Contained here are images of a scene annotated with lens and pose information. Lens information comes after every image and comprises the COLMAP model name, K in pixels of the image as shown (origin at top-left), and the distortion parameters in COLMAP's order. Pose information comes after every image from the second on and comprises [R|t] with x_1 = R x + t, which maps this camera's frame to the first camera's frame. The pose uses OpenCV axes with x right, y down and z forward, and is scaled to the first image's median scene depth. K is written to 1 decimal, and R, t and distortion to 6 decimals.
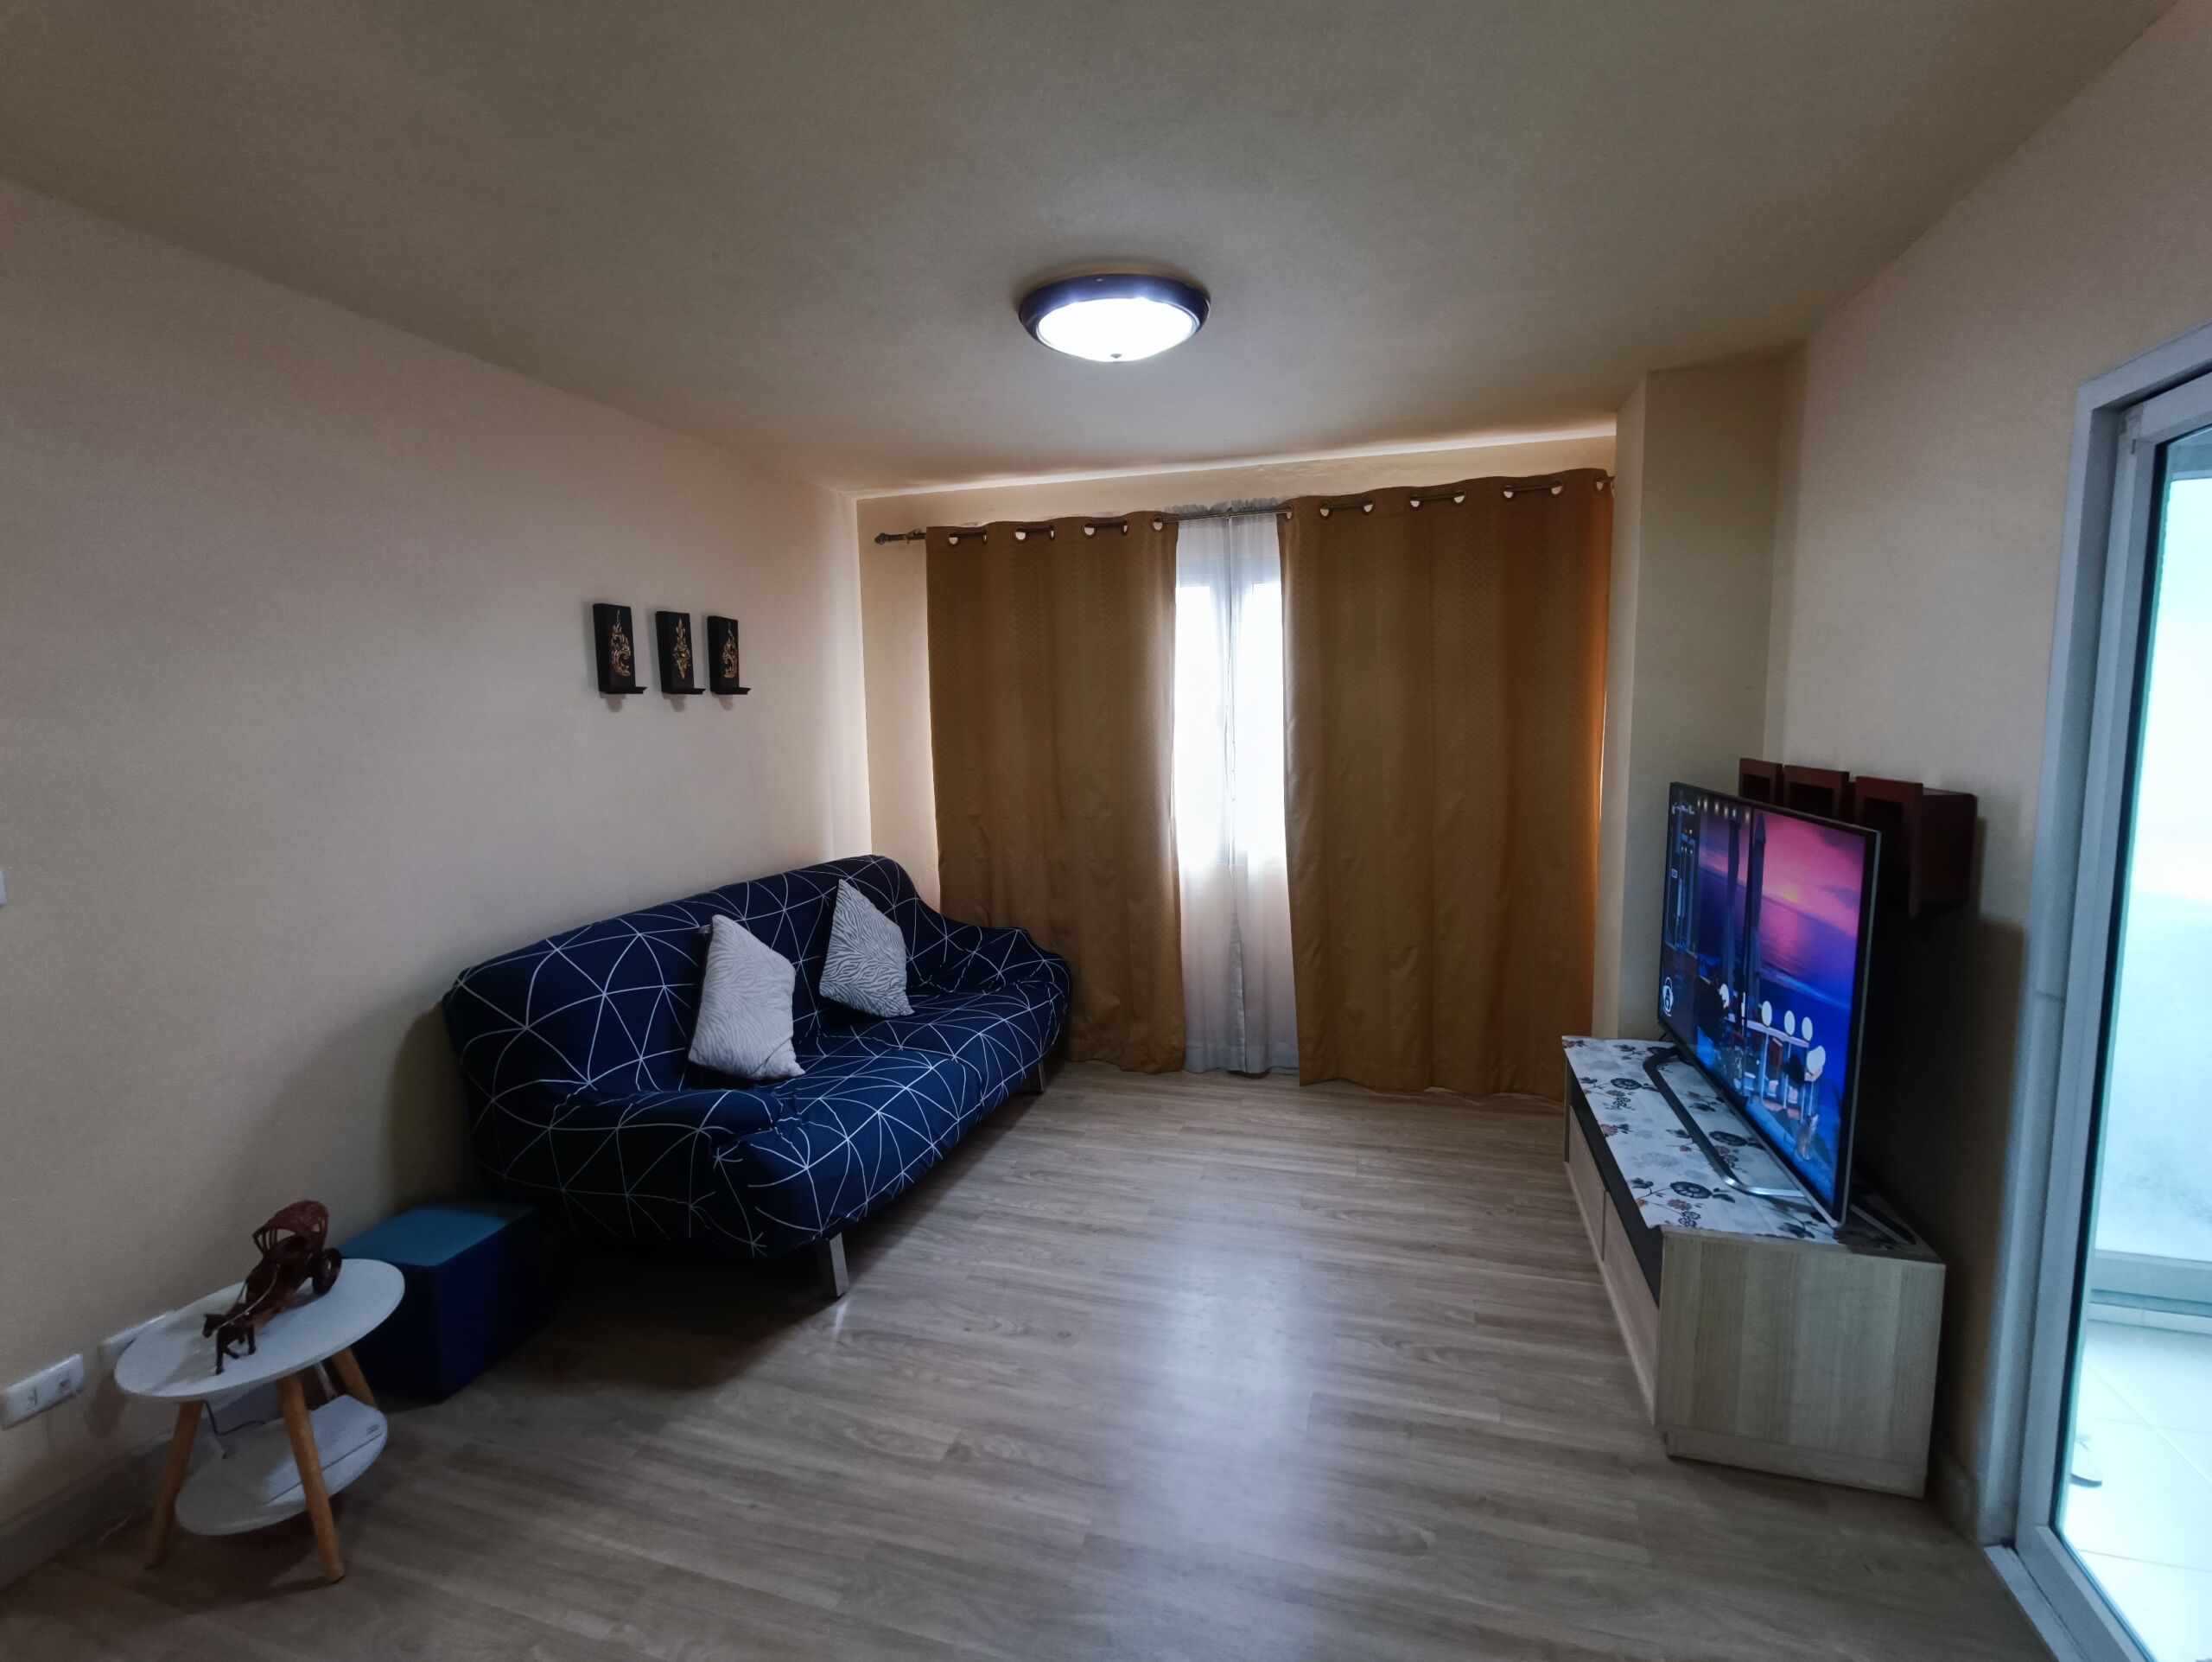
lens RADIAL K [[1002.9, 0, 1108.3], [0, 1002.9, 839.3], [0, 0, 1]] dist [-0.000995, -0.000350]
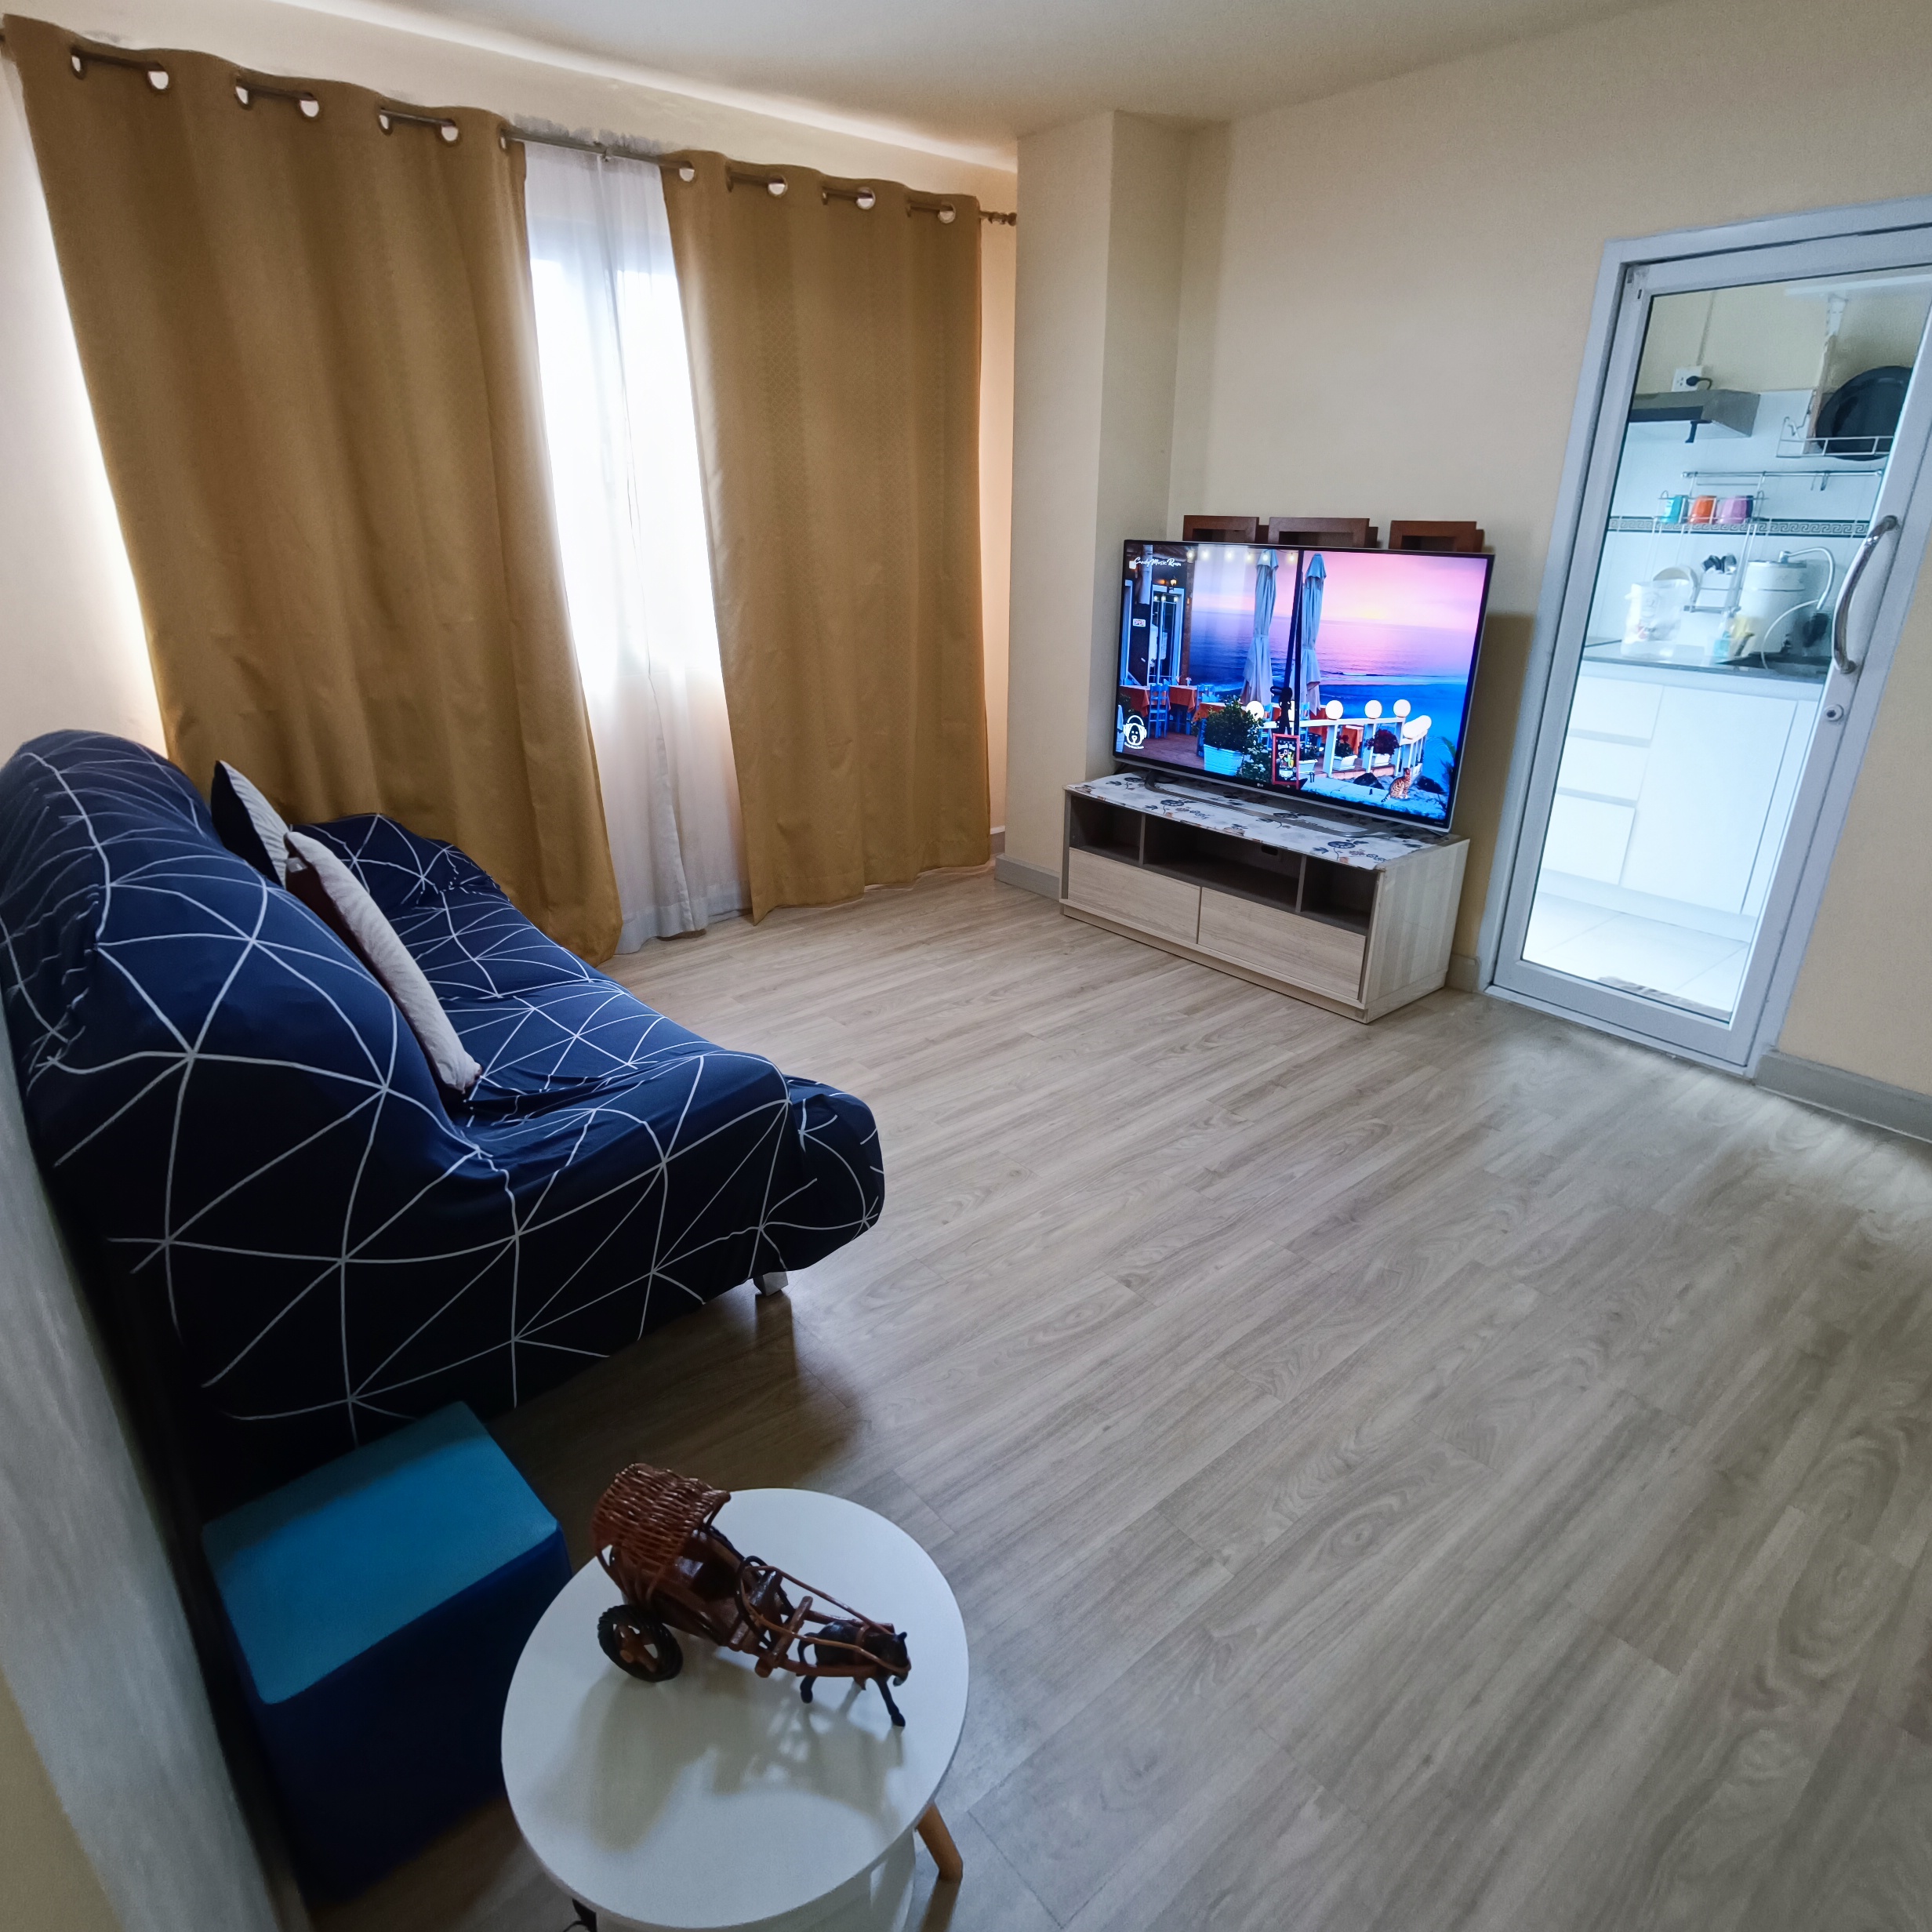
lens RADIAL K [[1178.2, 0, 965.6], [0, 1178.2, 969.6], [0, 0, 1]] dist [-0.001272, 0.000914]
pose [[0.542163, -0.298010, 0.785652, -0.627130], [0.092174, 0.950446, 0.296911, -0.006269], [-0.835203, -0.088558, 0.542765, 0.341757]]
